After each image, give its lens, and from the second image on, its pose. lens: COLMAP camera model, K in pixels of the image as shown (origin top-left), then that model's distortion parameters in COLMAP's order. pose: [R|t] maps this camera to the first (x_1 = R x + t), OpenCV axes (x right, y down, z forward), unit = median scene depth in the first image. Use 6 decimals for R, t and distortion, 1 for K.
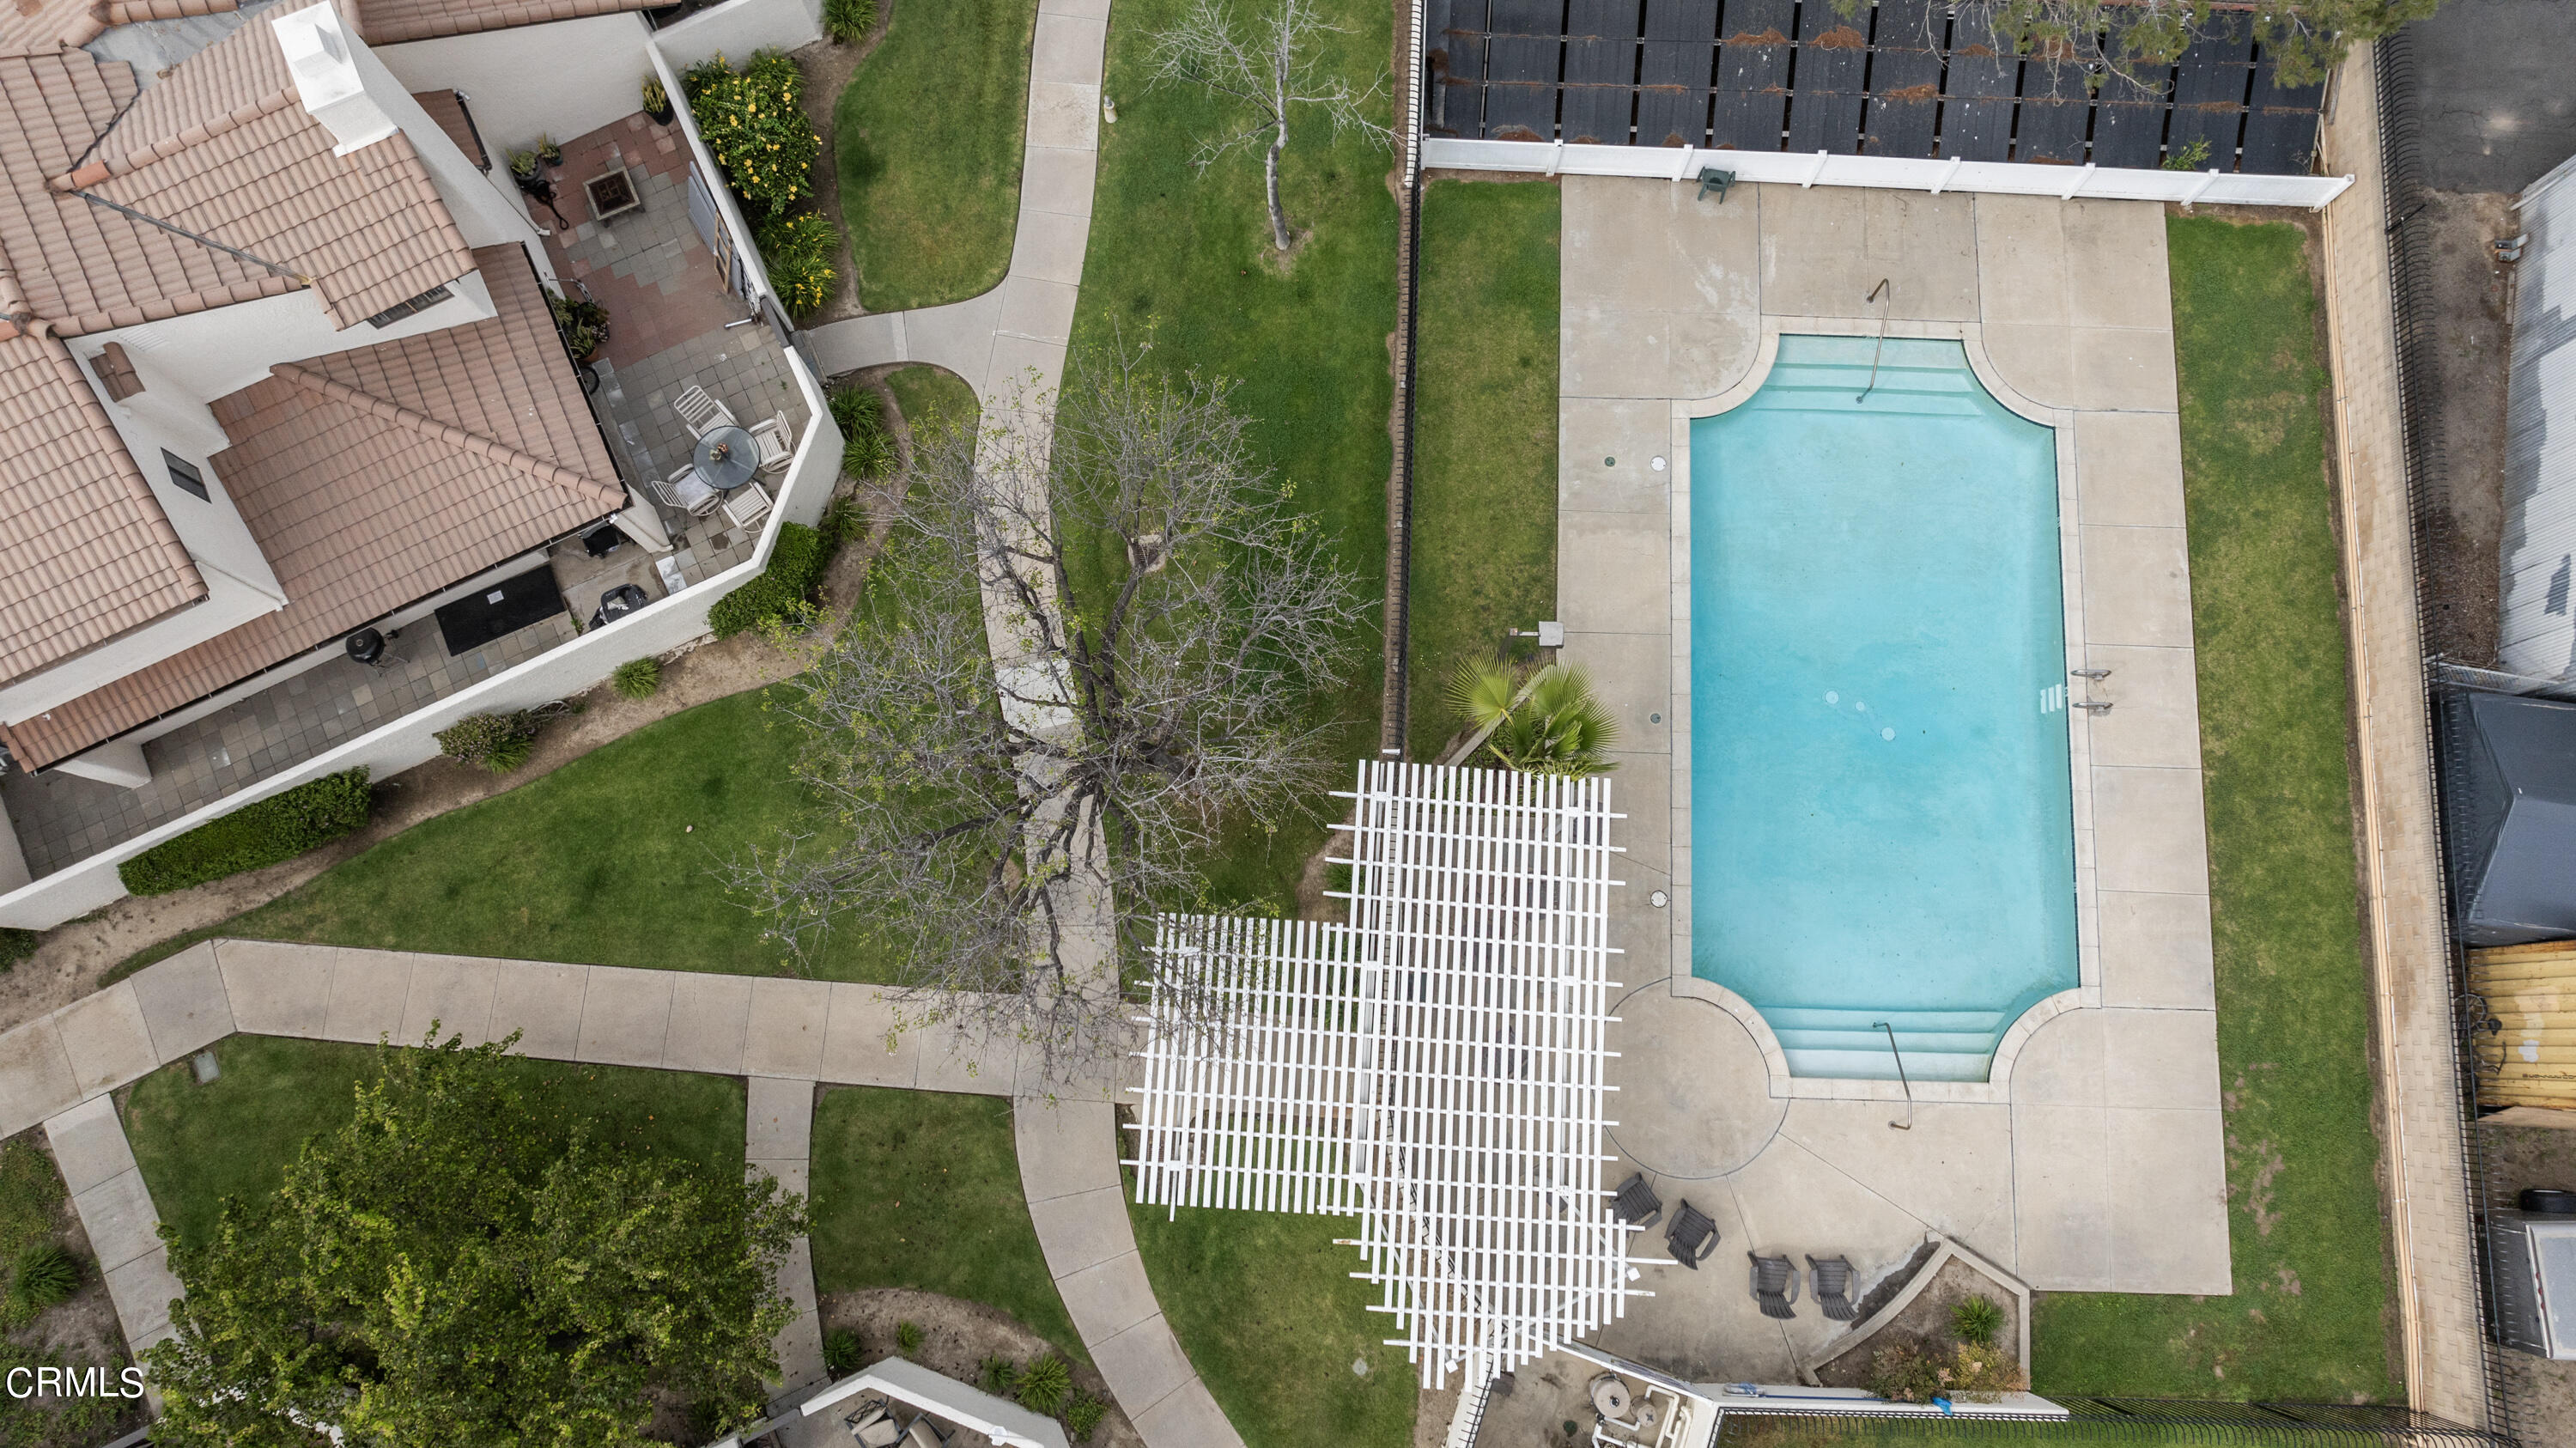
lens RADIAL K [[1797.7, 0, 1288.0], [0, 1797.7, 724.0], [0, 0, 1]] dist [-0.017687, -0.002295]
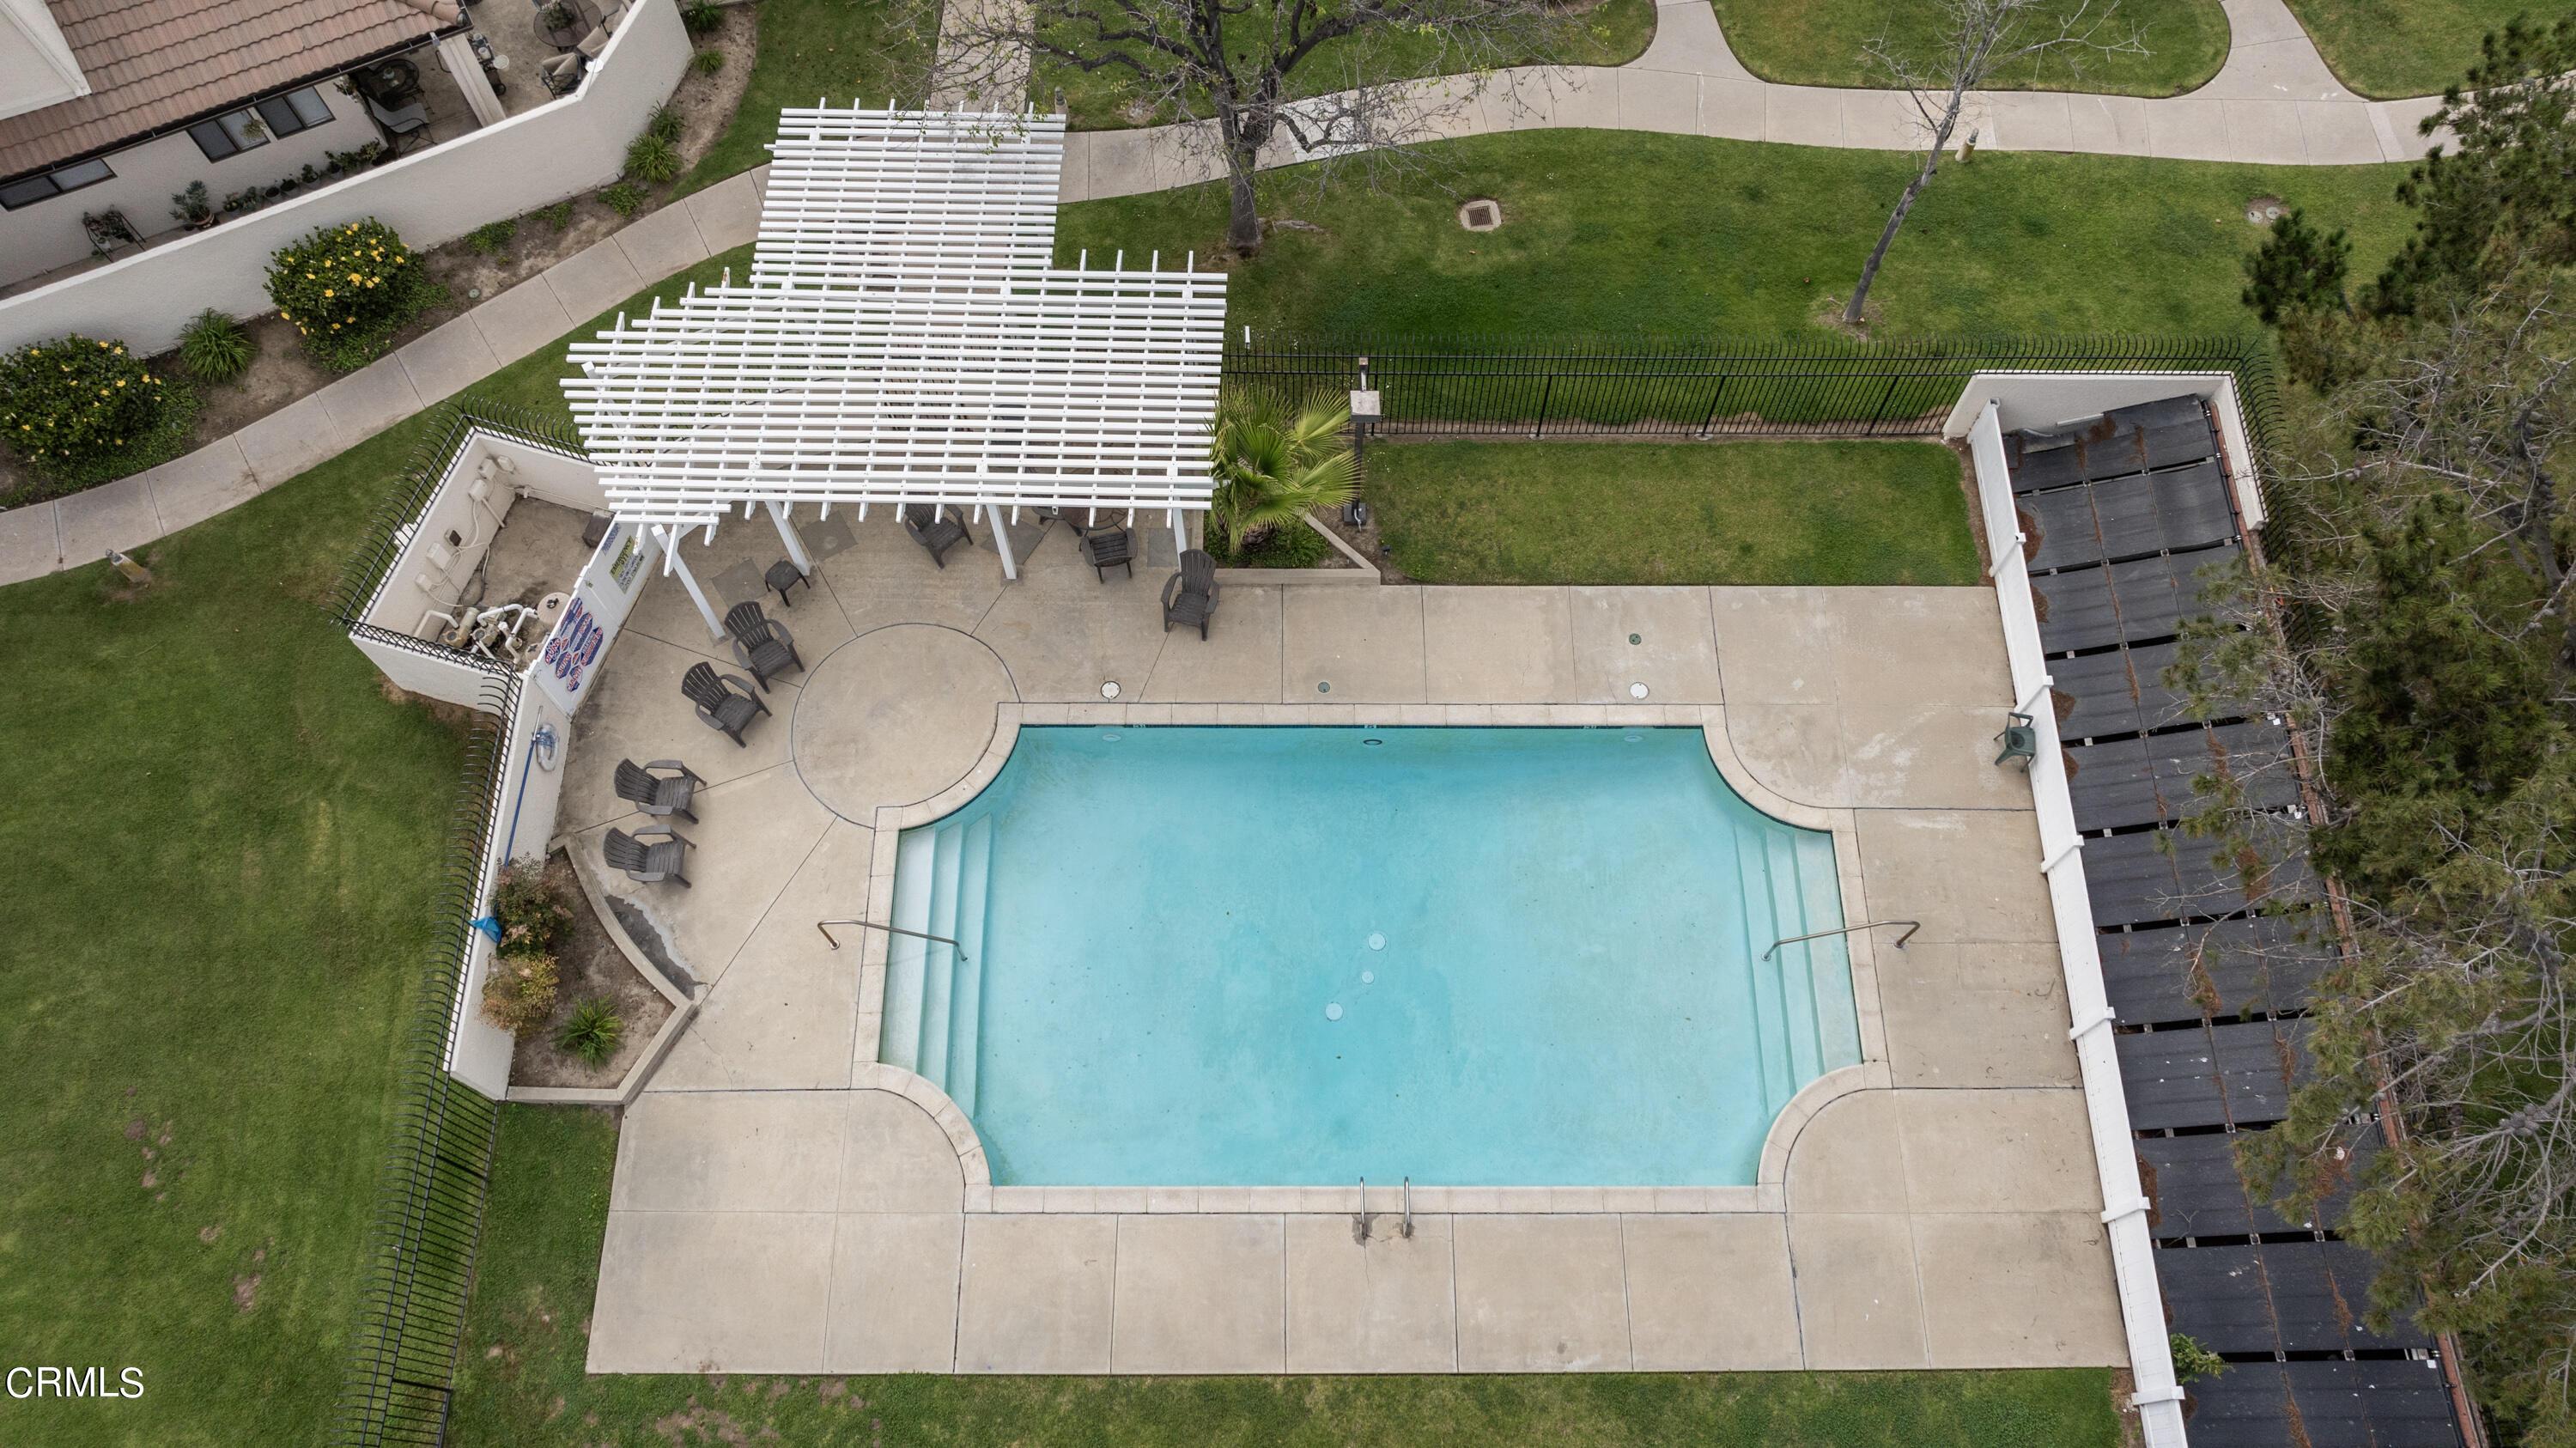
lens RADIAL K [[1797.7, 0, 1288.0], [0, 1797.7, 724.0], [0, 0, 1]] dist [-0.017687, -0.002295]
pose [[0.033241, 0.905392, -0.423274, 0.569405], [-0.982097, 0.108161, 0.154232, -0.113464], [0.185422, 0.410569, 0.892777, 0.244333]]
